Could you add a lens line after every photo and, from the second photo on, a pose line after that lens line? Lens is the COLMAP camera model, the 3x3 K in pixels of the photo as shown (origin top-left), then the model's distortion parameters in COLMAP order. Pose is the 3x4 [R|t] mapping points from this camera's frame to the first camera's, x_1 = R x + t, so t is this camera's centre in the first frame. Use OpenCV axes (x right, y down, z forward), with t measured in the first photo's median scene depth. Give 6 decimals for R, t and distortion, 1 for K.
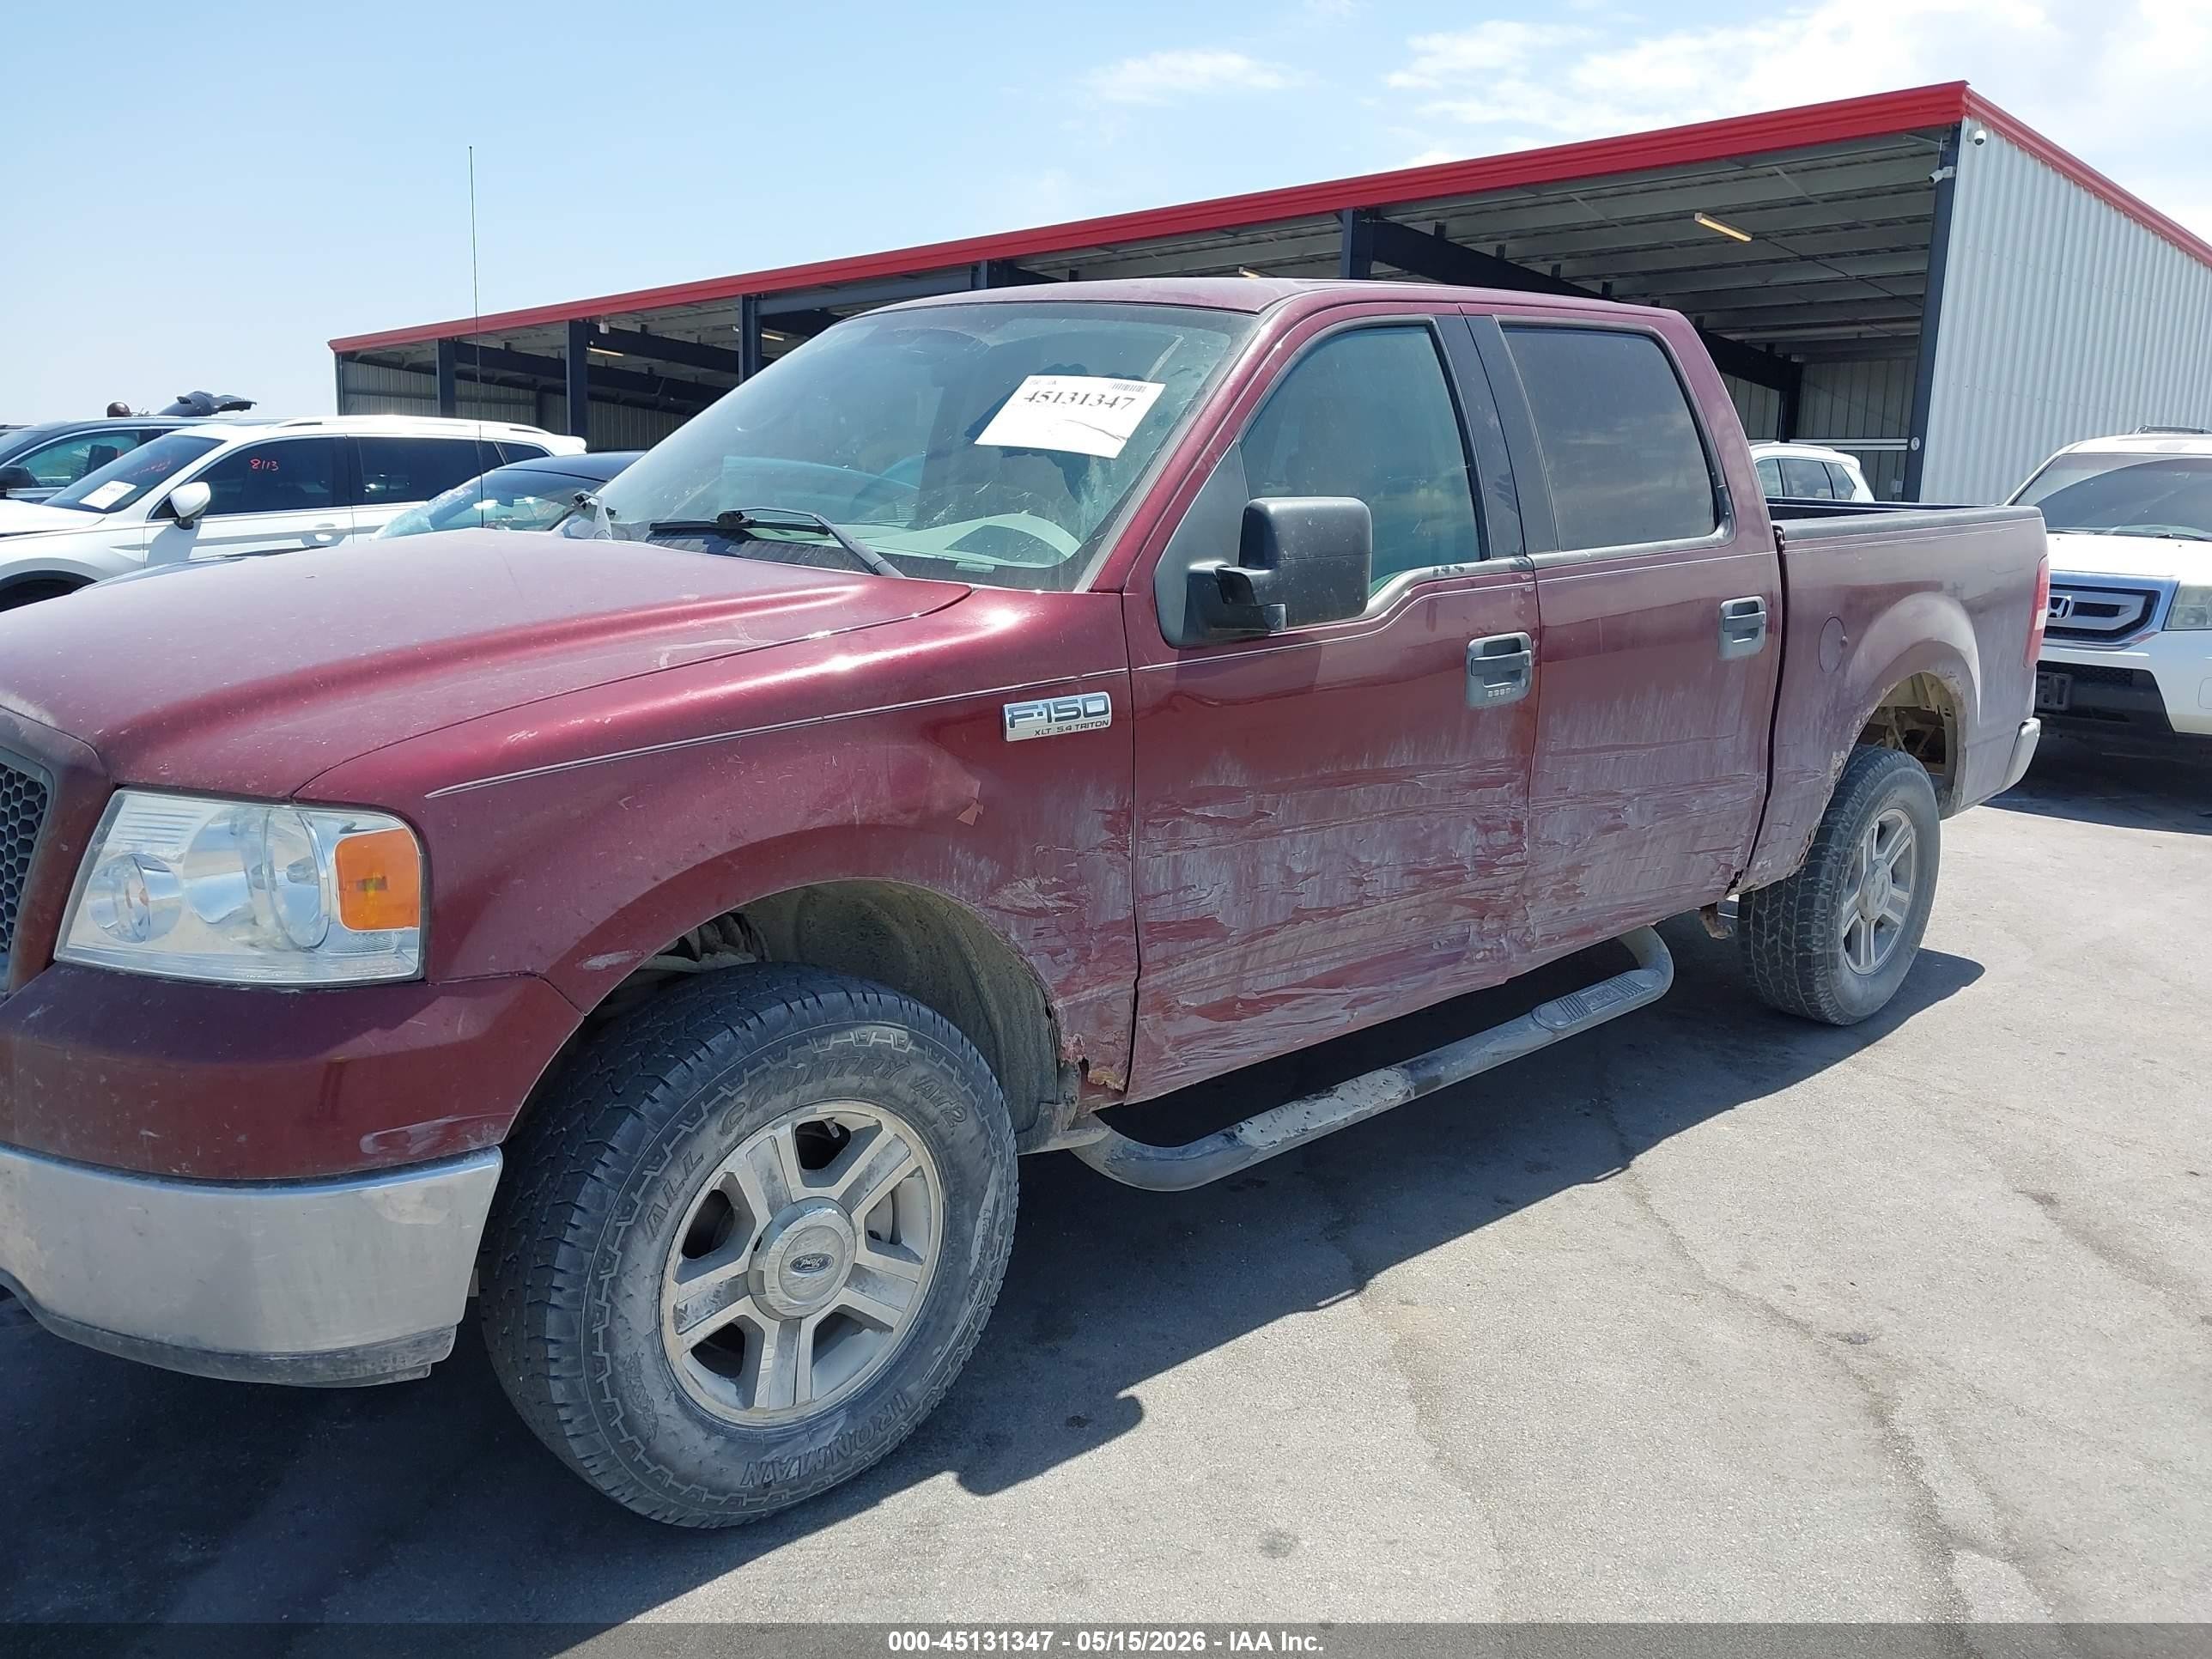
lens RADIAL K [[1757.9, 0, 1106.0], [0, 1757.9, 829.5], [0, 0, 1]] dist [0.000573, -0.003104]
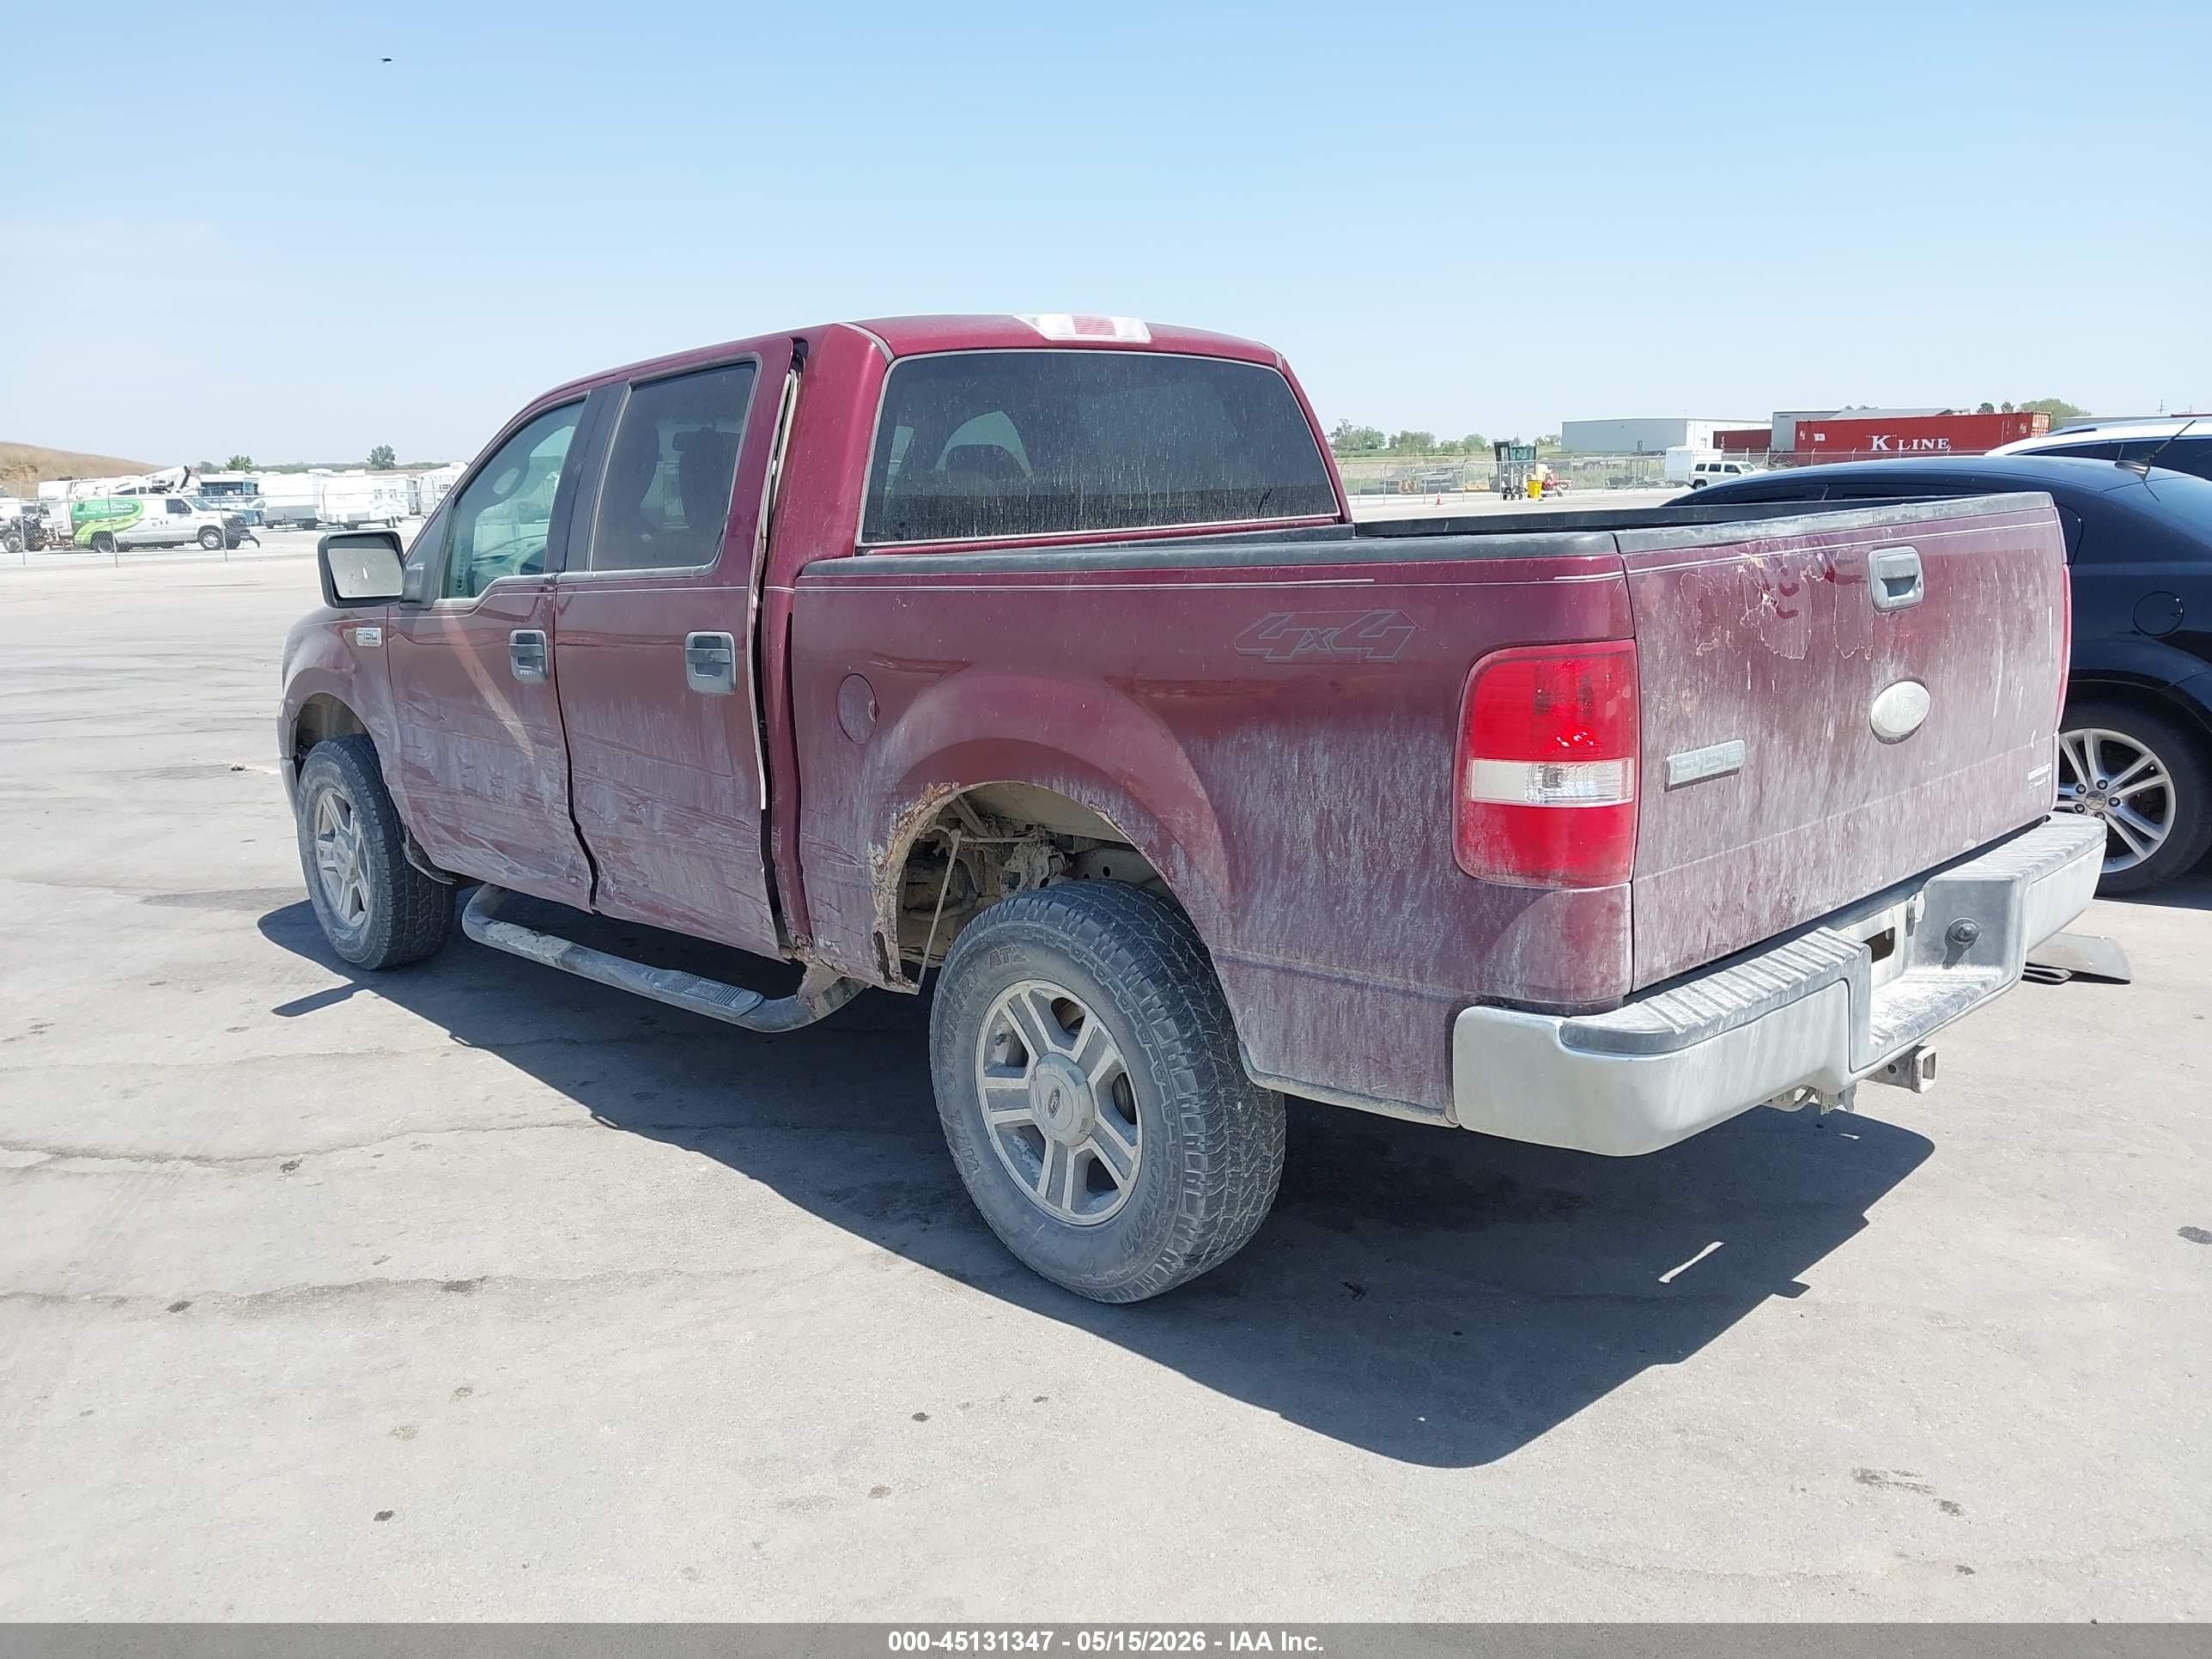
lens RADIAL K [[1782.8, 0, 1106.0], [0, 1782.8, 829.5], [0, 0, 1]] dist [0.056685, -0.091713]
pose [[0.020803, 0.174593, -0.984421, 1.631631], [-0.178790, 0.969412, 0.168153, -0.276839], [0.983667, 0.172506, 0.051382, 1.415369]]
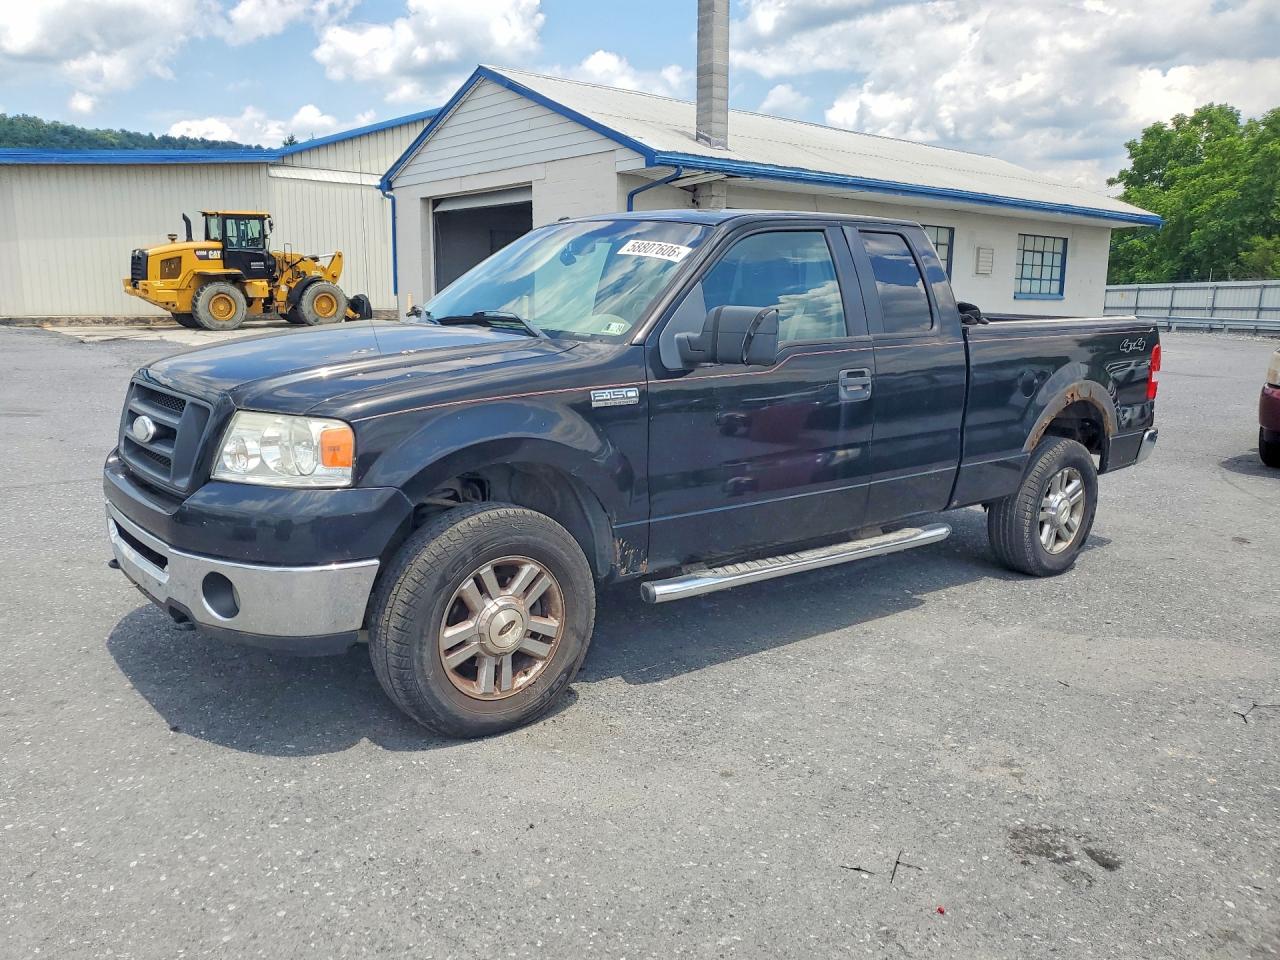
lens RADIAL K [[1028.0, 0, 638.9], [0, 1028.0, 459.3], [0, 0, 1]] dist [0.000560, 0.005925]
pose [[0.997619, 0.011479, -0.068002, 0.080837], [-0.015223, 0.998382, -0.054793, 0.074698], [0.067263, 0.055697, 0.996179, -0.288129]]
